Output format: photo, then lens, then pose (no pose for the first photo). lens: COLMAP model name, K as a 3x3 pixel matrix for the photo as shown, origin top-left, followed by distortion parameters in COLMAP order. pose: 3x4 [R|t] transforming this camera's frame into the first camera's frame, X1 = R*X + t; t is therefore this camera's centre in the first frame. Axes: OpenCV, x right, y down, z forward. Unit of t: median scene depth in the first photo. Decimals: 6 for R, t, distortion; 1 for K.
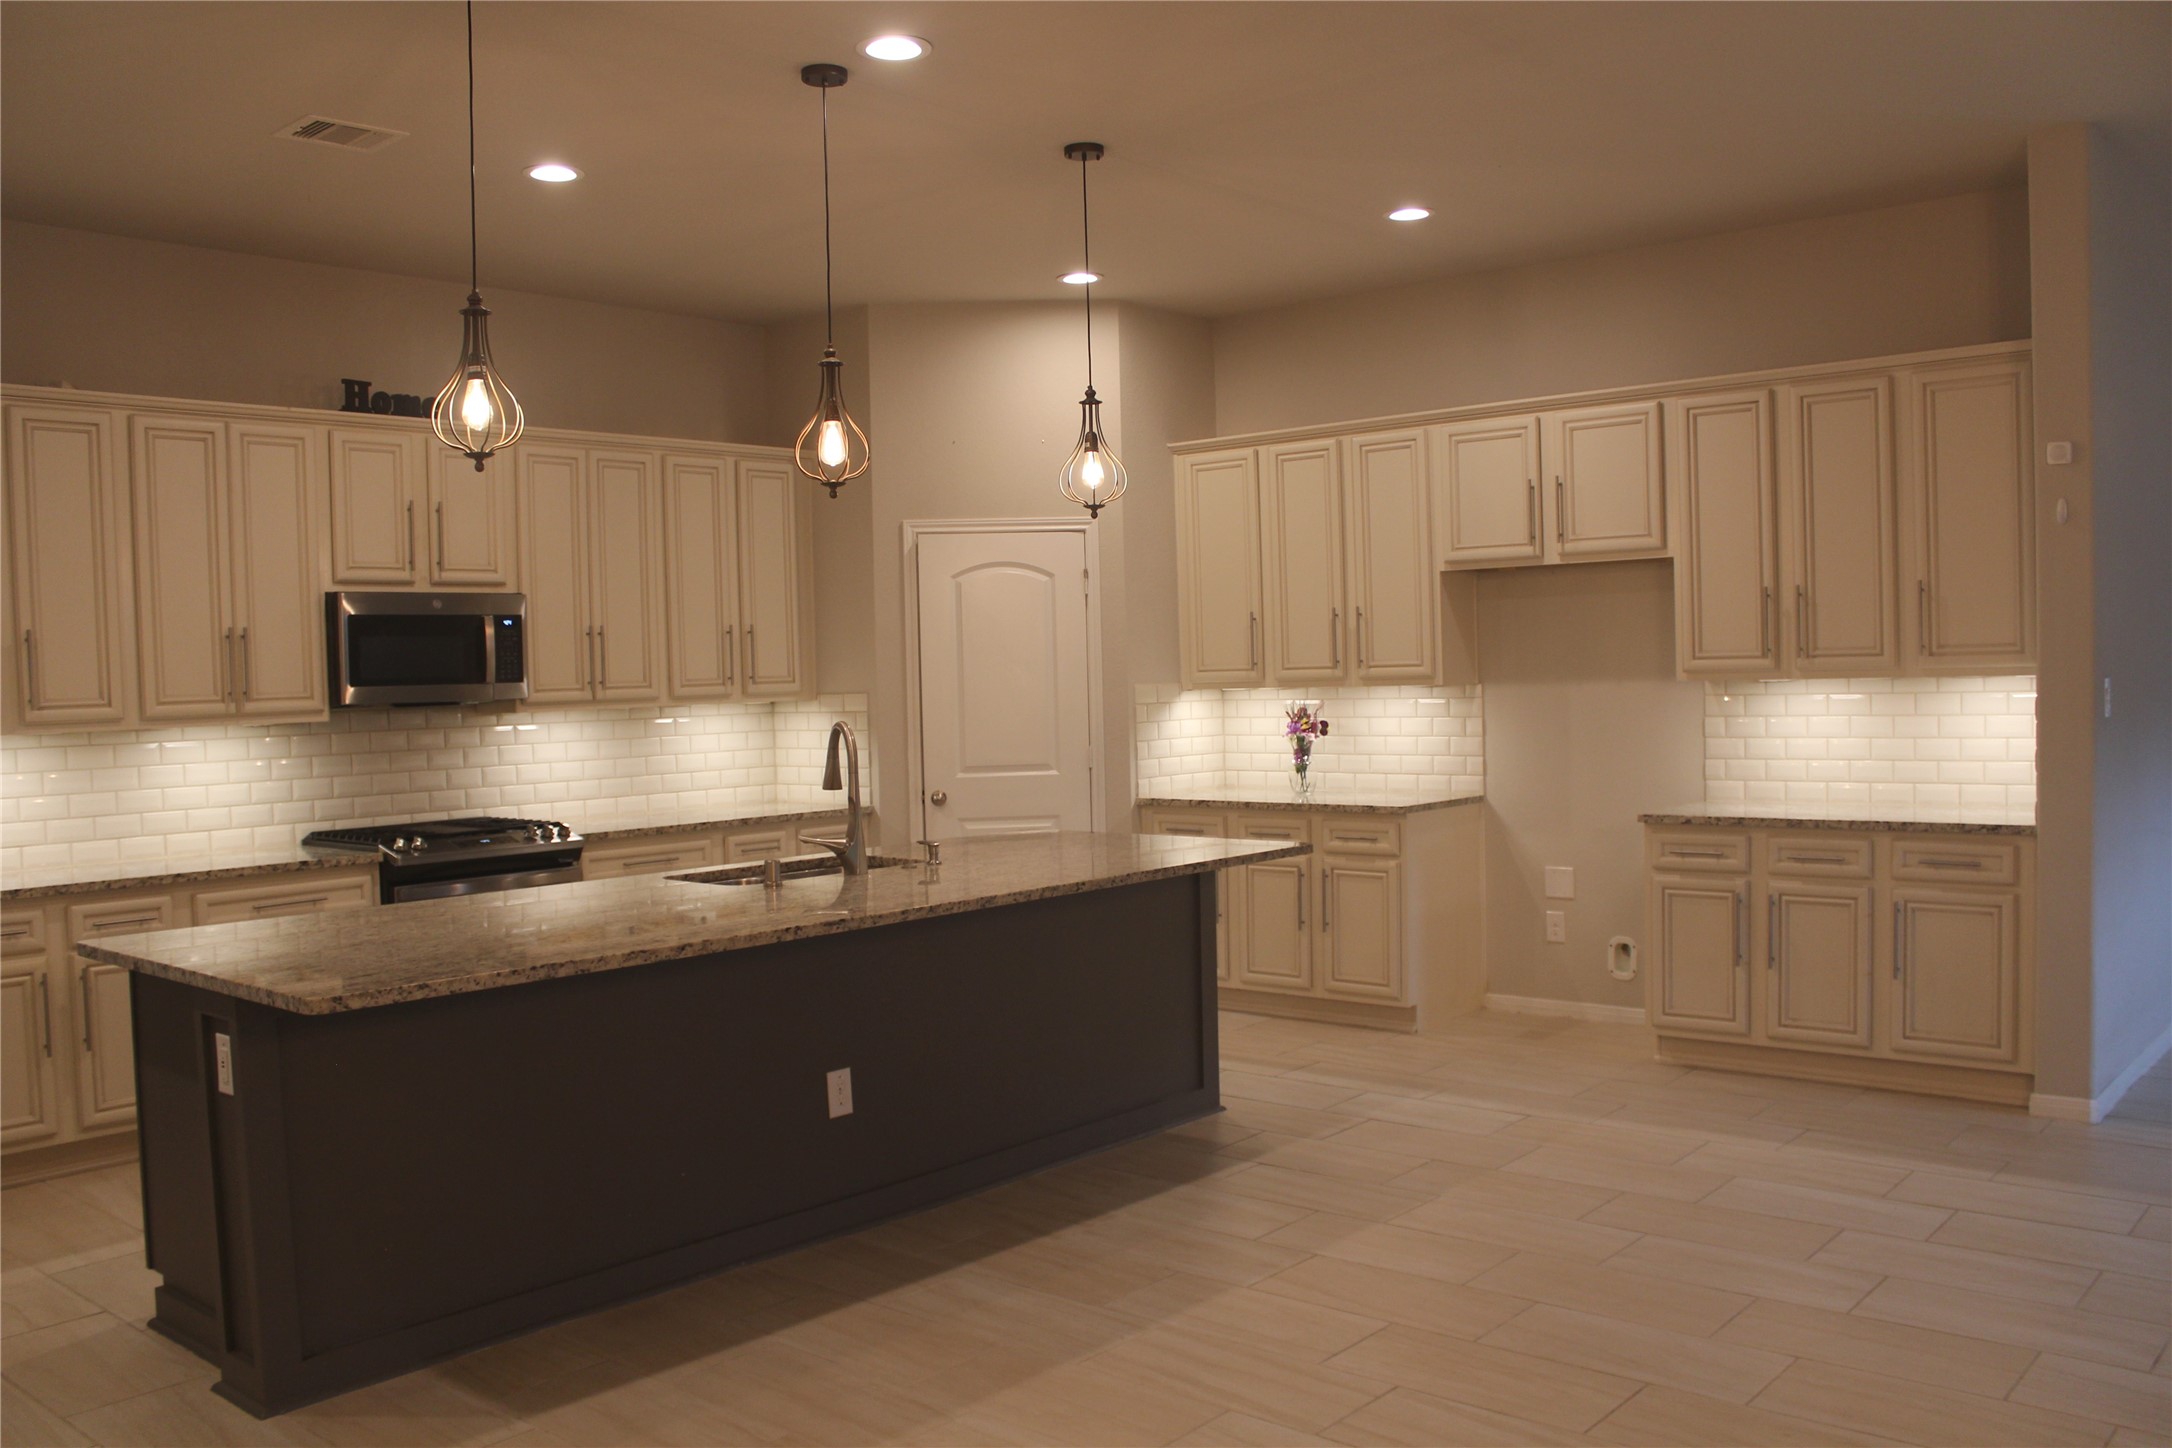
lens RADIAL K [[1806.1, 0, 1092.5], [0, 1806.1, 746.4], [0, 0, 1]] dist [-0.168309, 0.191378]
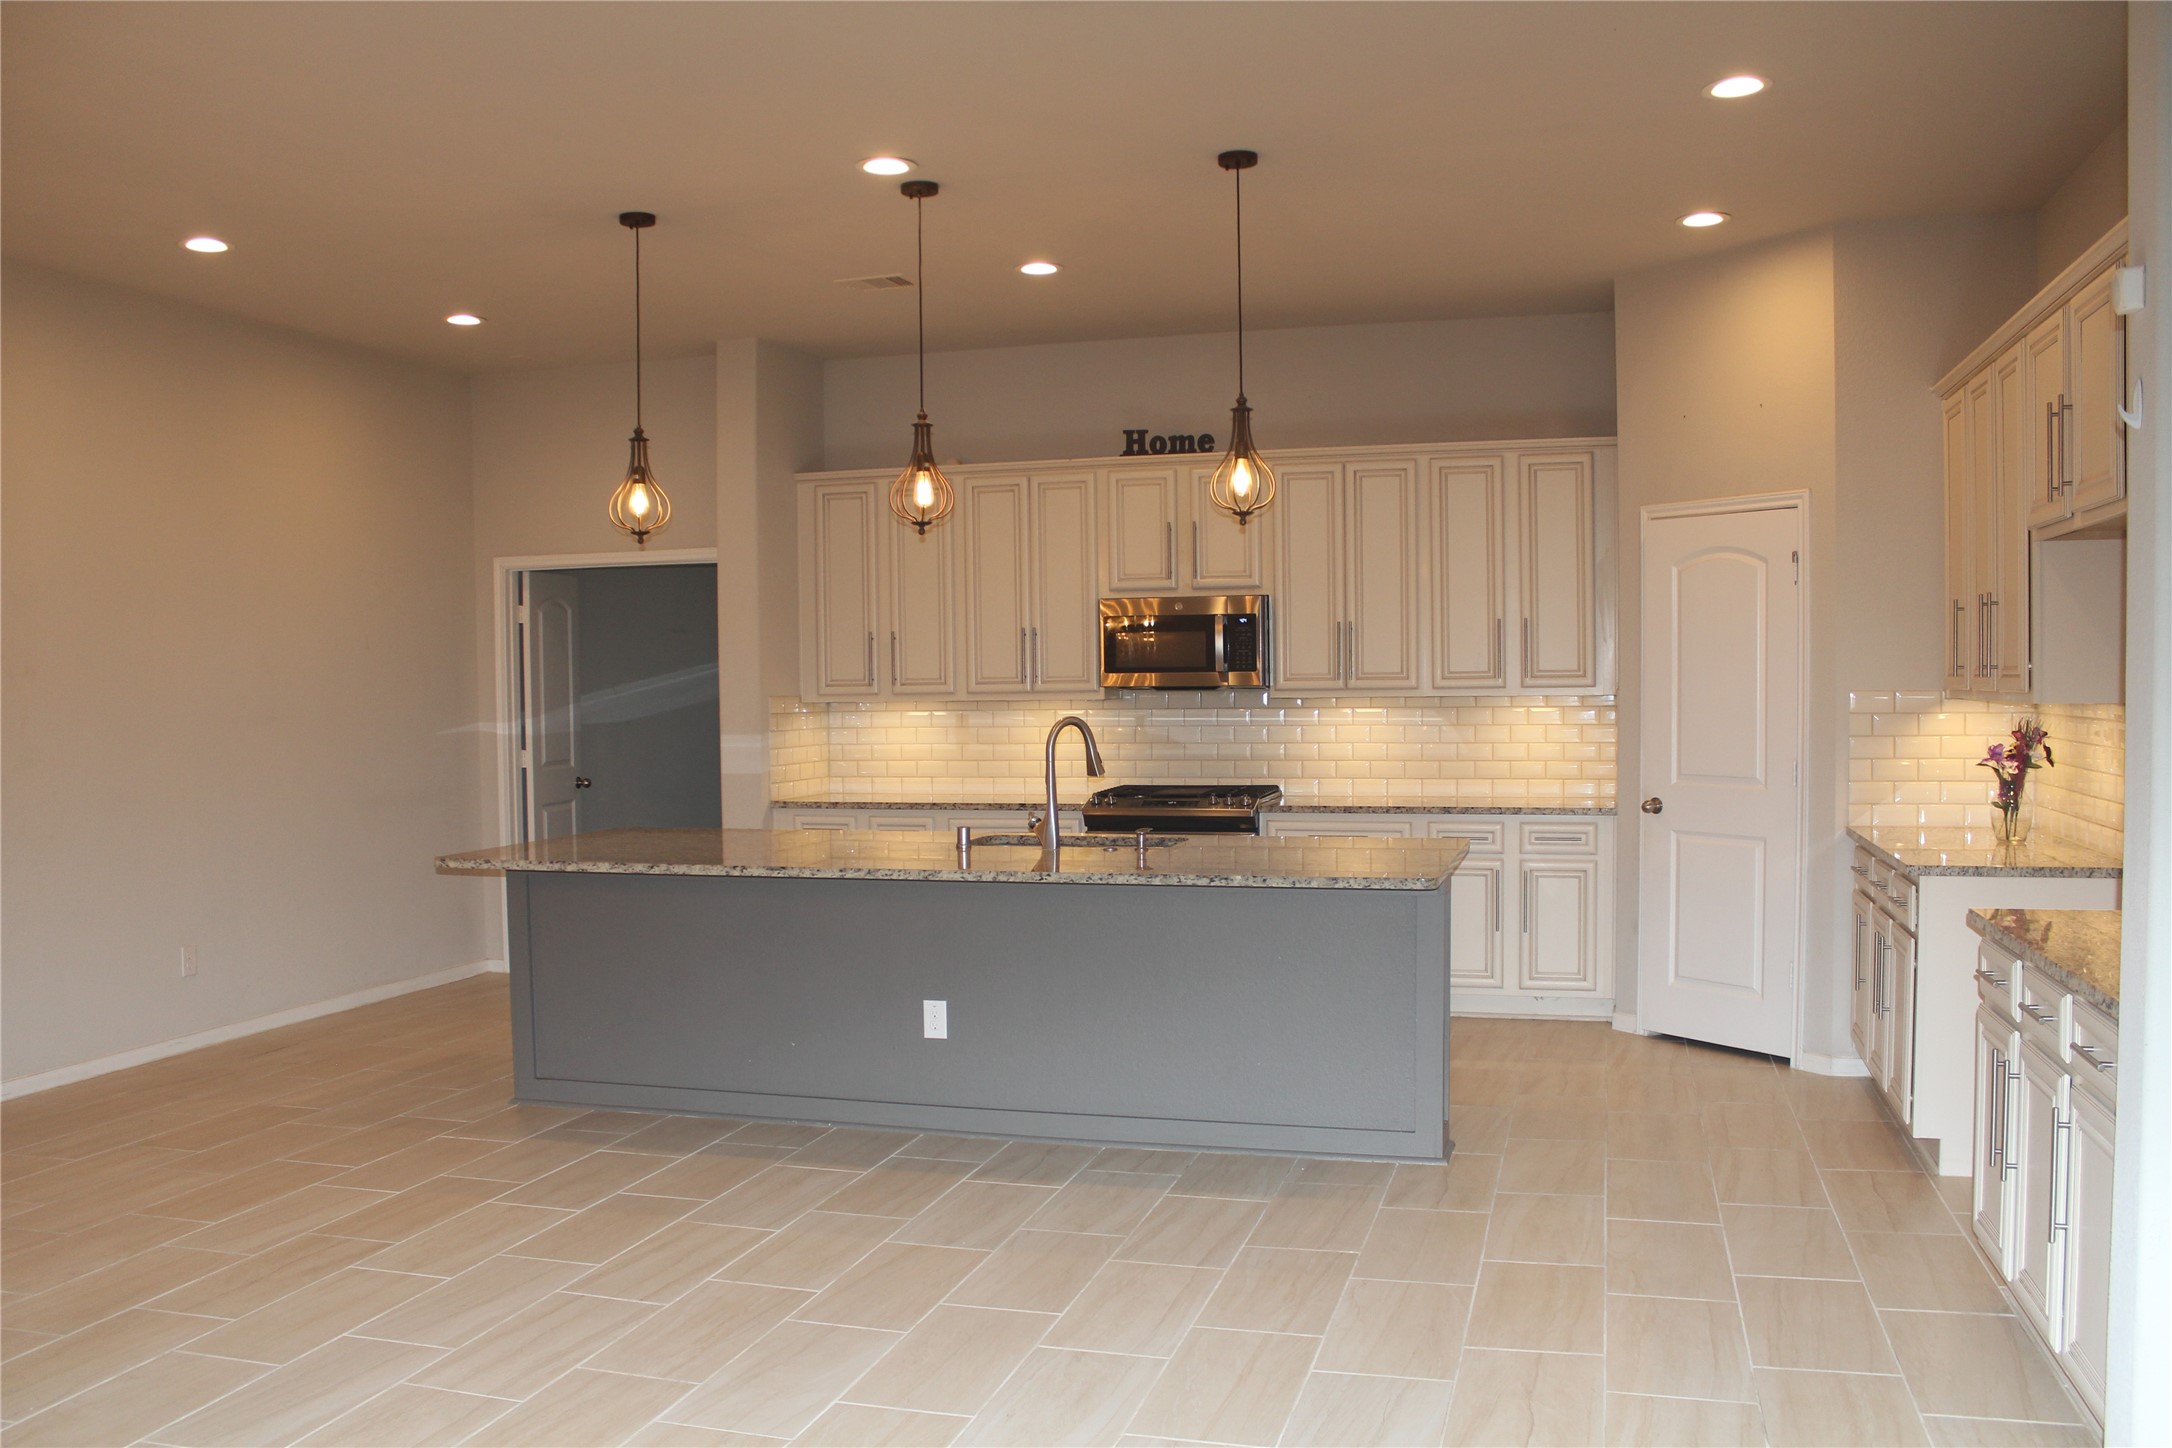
lens RADIAL K [[1806.1, 0, 1092.5], [0, 1806.1, 746.4], [0, 0, 1]] dist [-0.168309, 0.191378]
pose [[0.440100, 0.055853, -0.896210, 0.738182], [-0.037250, 0.998340, 0.043925, -0.037595], [0.897176, 0.014052, 0.441450, 0.408665]]
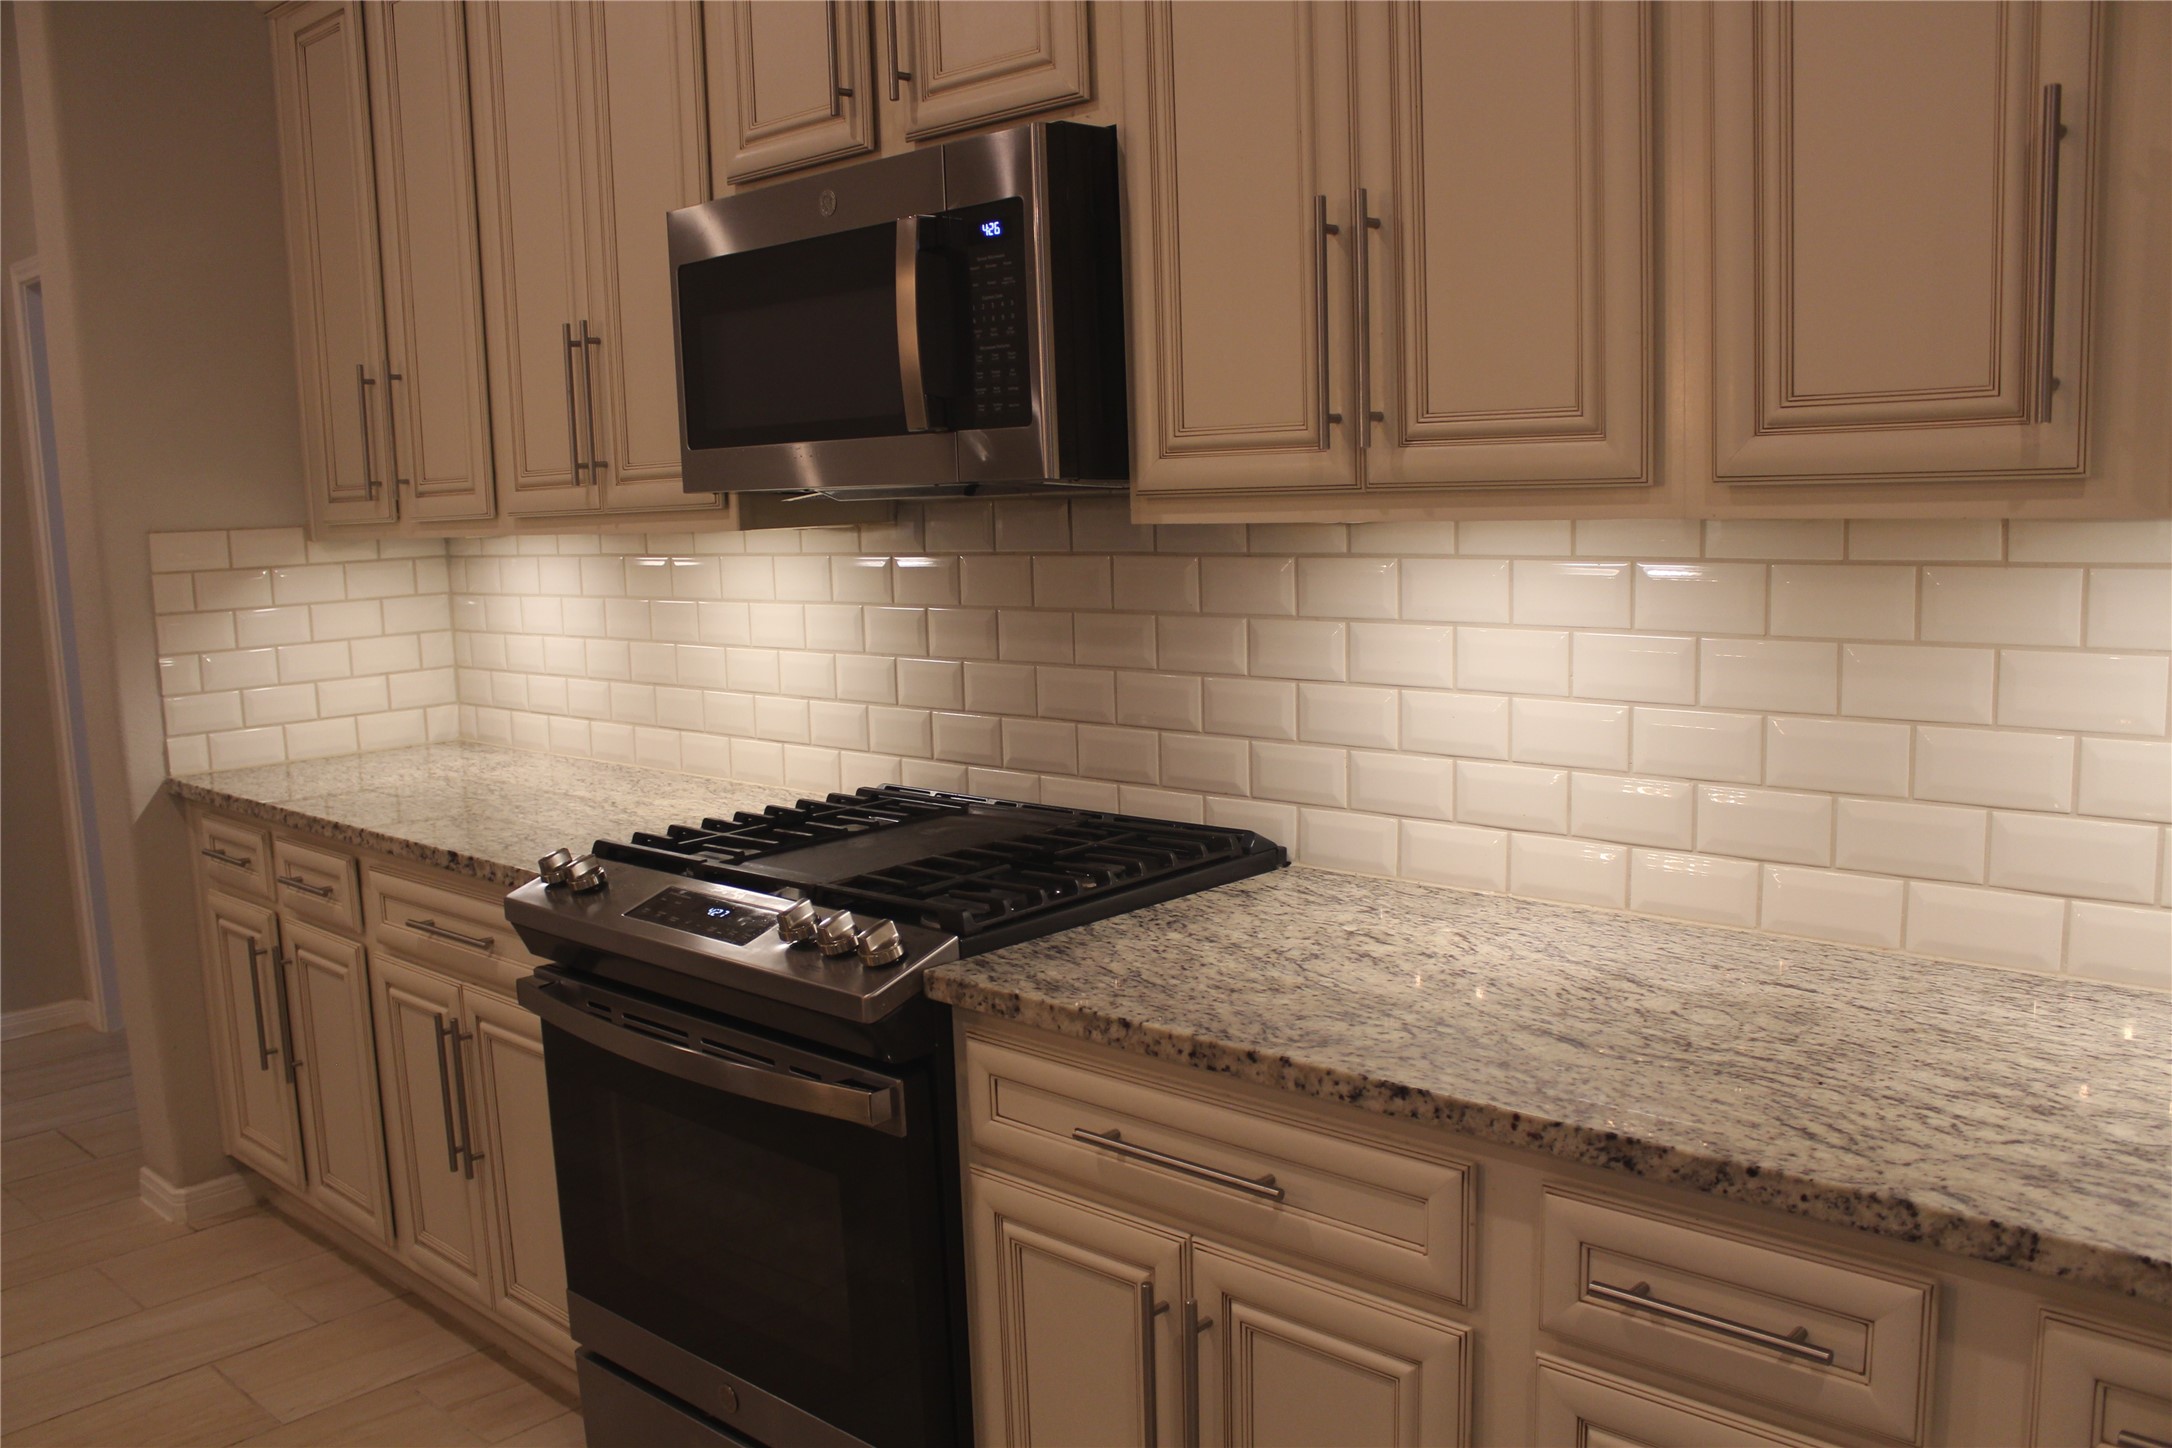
lens RADIAL K [[1806.1, 0, 1092.5], [0, 1806.1, 746.4], [0, 0, 1]] dist [-0.168309, 0.191378]
pose [[-0.034507, 0.175948, -0.983795, -0.018639], [-0.004569, 0.984343, 0.176206, -0.038679], [0.999394, 0.010575, -0.033162, 1.089931]]
